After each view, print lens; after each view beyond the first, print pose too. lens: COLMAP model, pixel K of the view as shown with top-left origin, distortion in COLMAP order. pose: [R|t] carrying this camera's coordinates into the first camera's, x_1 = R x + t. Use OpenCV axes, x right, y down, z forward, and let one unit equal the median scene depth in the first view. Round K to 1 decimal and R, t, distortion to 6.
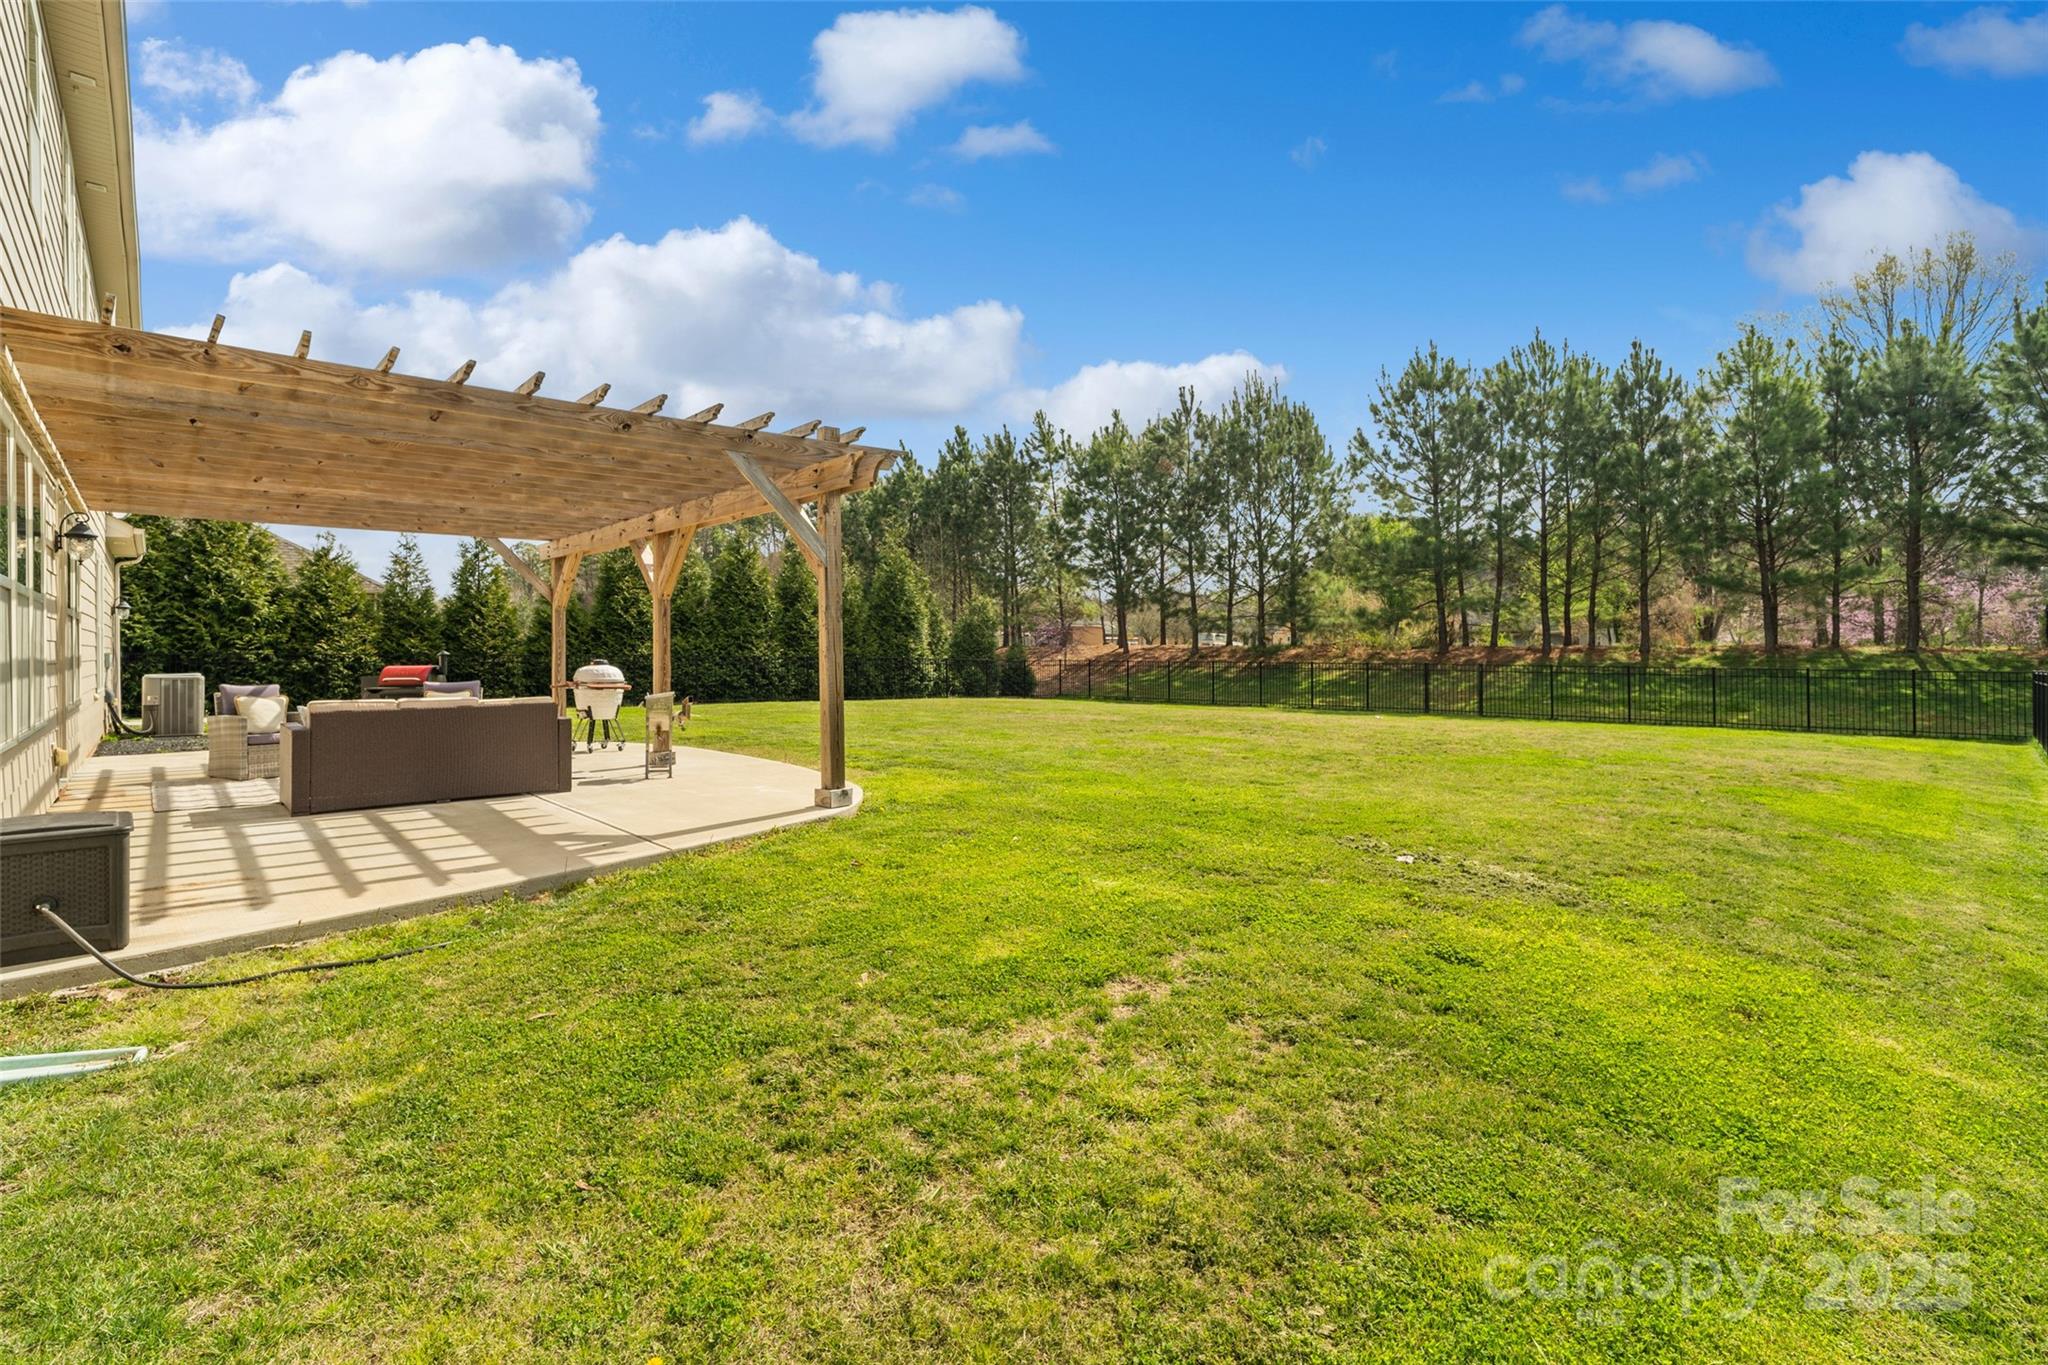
lens RADIAL K [[981.1, 0, 1026.5], [0, 981.1, 676.8], [0, 0, 1]] dist [-0.013186, 0.005890]
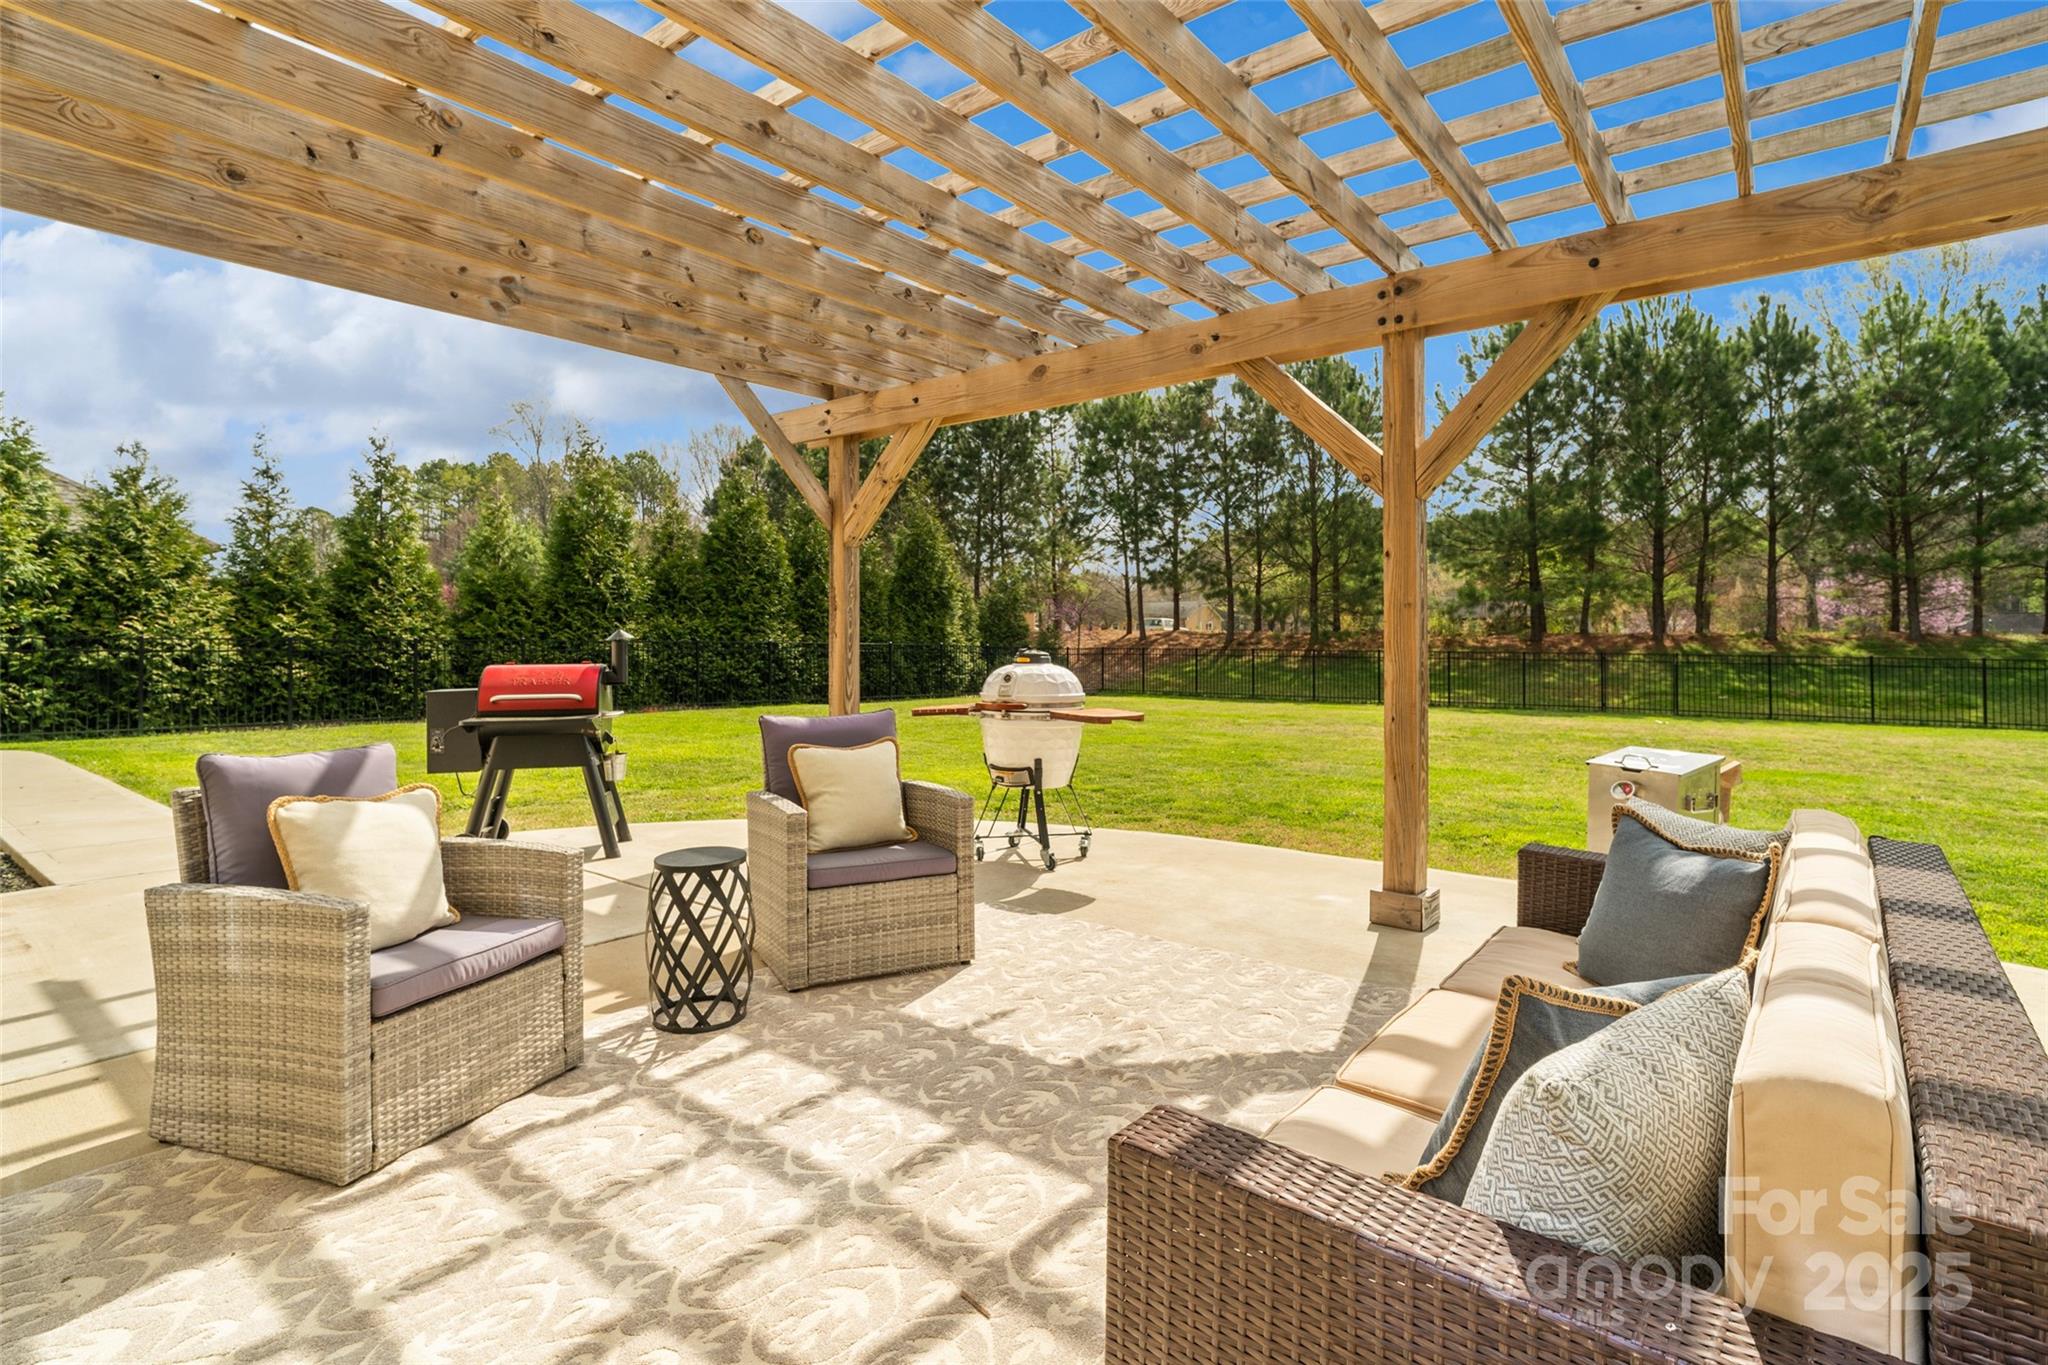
lens RADIAL K [[981.1, 0, 1005.1], [0, 981.1, 635.5], [0, 0, 1]] dist [-0.013186, 0.005890]
pose [[0.985524, 0.002051, 0.169521, -0.259020], [0.002615, 0.999624, -0.027291, -0.006505], [-0.169514, 0.027339, 0.985149, 0.278046]]
